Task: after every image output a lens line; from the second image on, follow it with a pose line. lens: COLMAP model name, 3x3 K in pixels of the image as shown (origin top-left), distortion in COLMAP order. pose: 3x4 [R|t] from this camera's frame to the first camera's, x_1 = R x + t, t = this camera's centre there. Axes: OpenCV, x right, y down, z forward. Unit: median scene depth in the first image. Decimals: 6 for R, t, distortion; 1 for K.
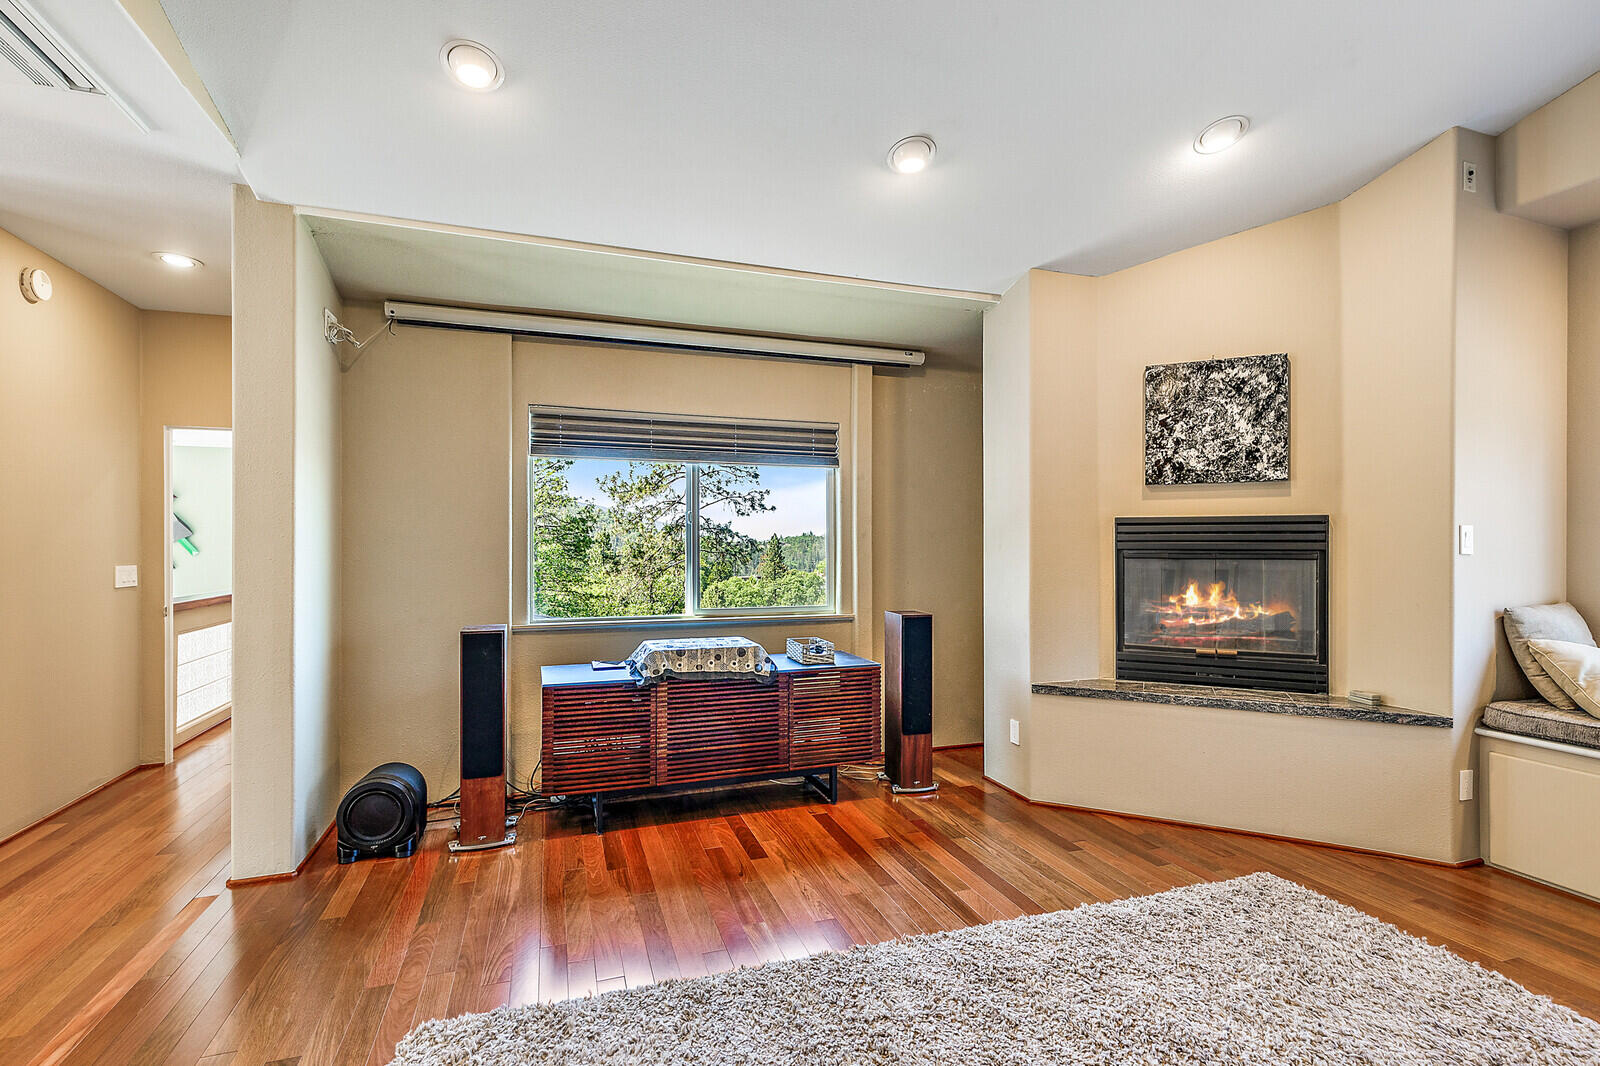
lens RADIAL K [[735.5, 0, 796.0], [0, 735.5, 540.9], [0, 0, 1]] dist [0.006464, 0.000480]
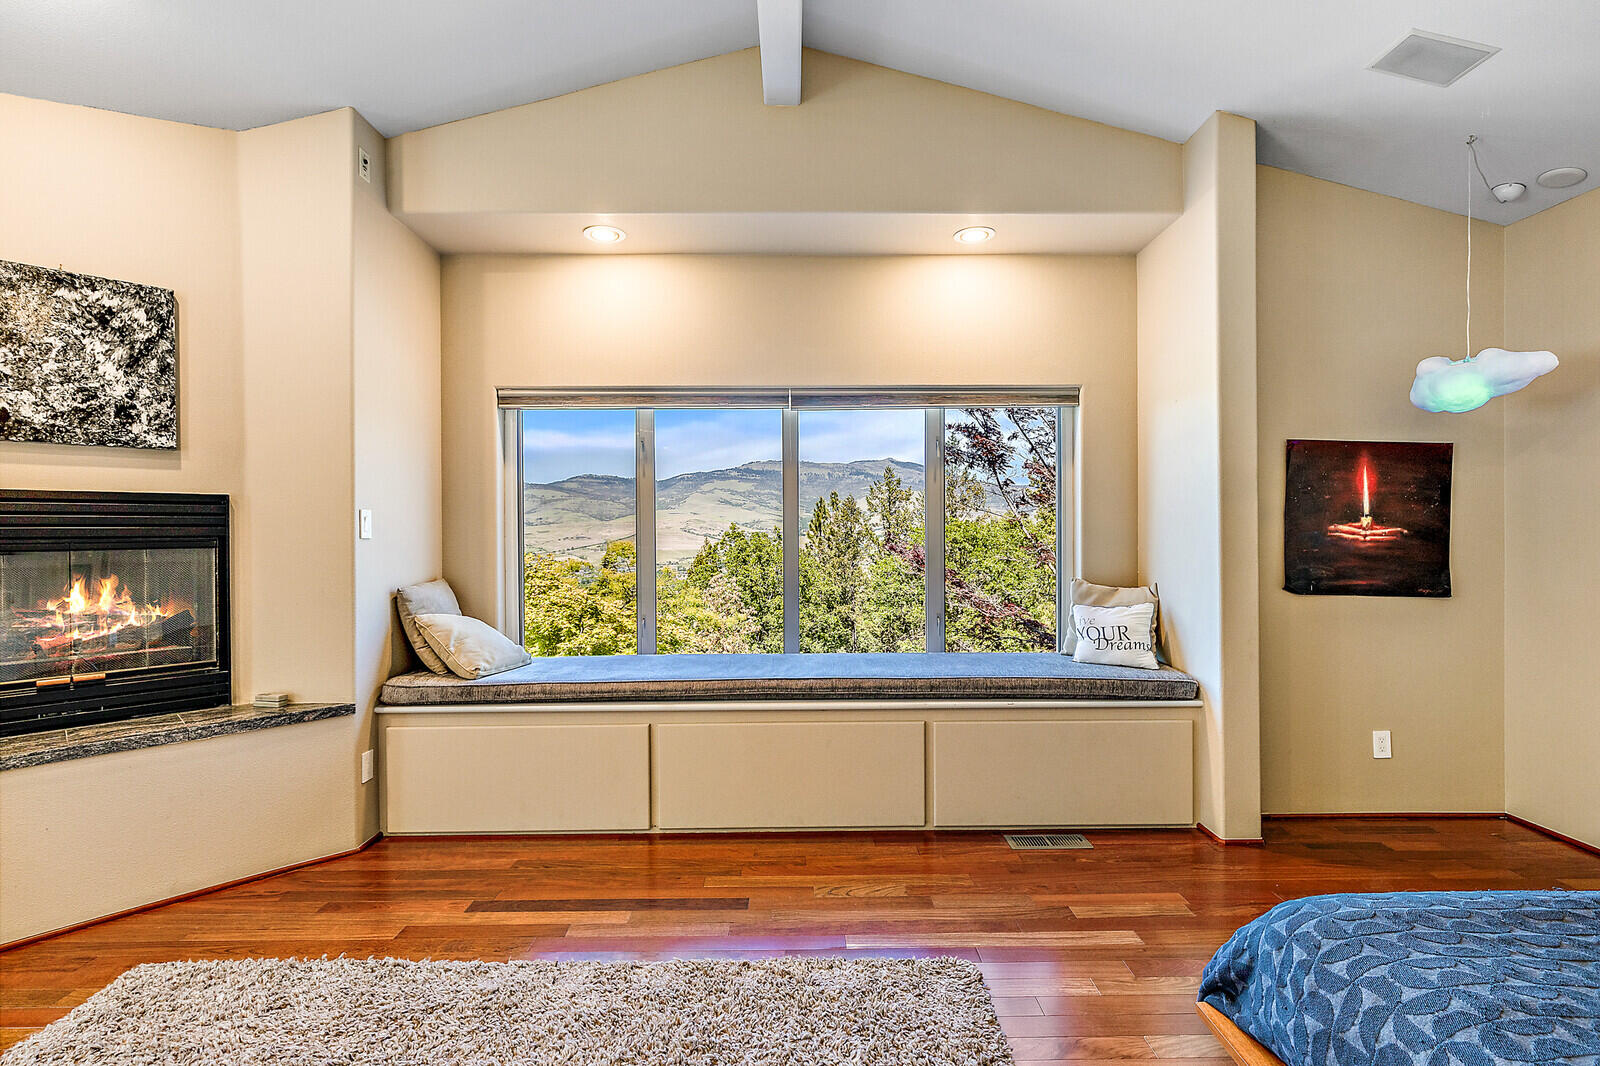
lens RADIAL K [[748.1, 0, 803.9], [0, 748.1, 536.9], [0, 0, 1]] dist [-0.002072, -0.001289]
pose [[0.315090, -0.013941, 0.948959, 0.122524], [0.002951, 0.999902, 0.013709, 0.004165], [-0.949057, -0.001519, 0.315100, 0.107450]]
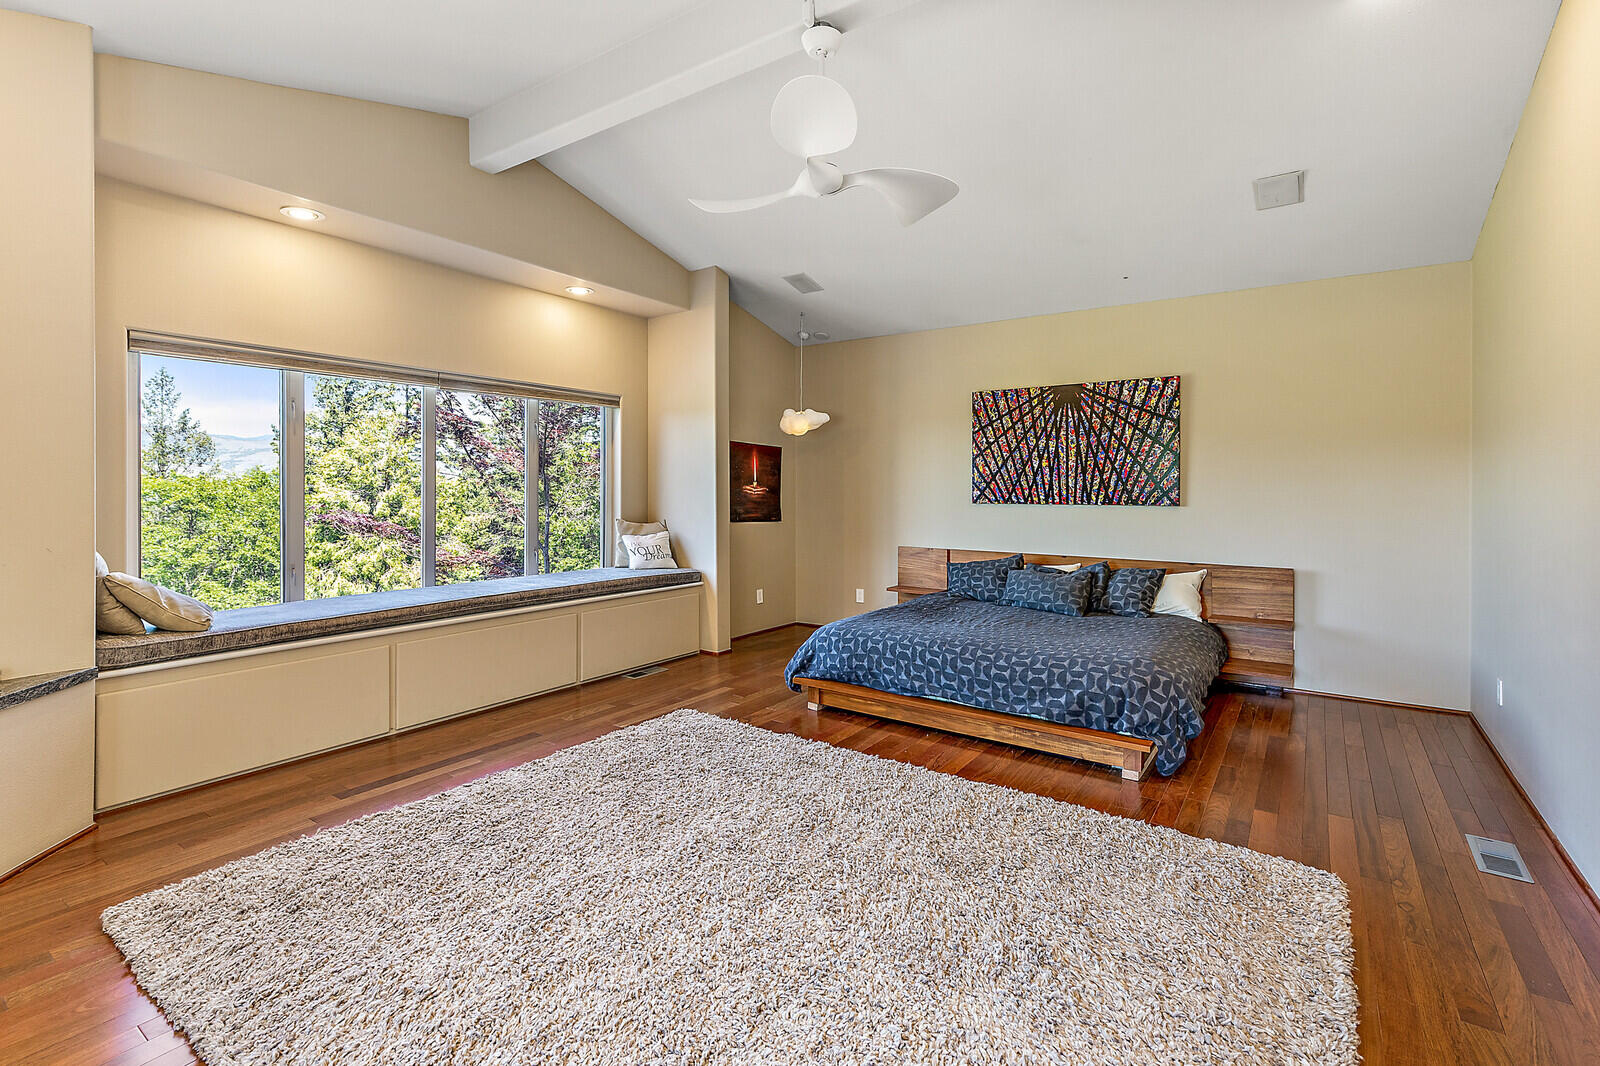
lens RADIAL K [[735.5, 0, 807.2], [0, 735.5, 487.3], [0, 0, 1]] dist [0.006464, 0.000480]
pose [[-0.594264, -0.003249, 0.804263, -0.370698], [-0.006749, 0.999977, -0.000947, 0.008153], [-0.804242, -0.005991, -0.594272, 0.795168]]
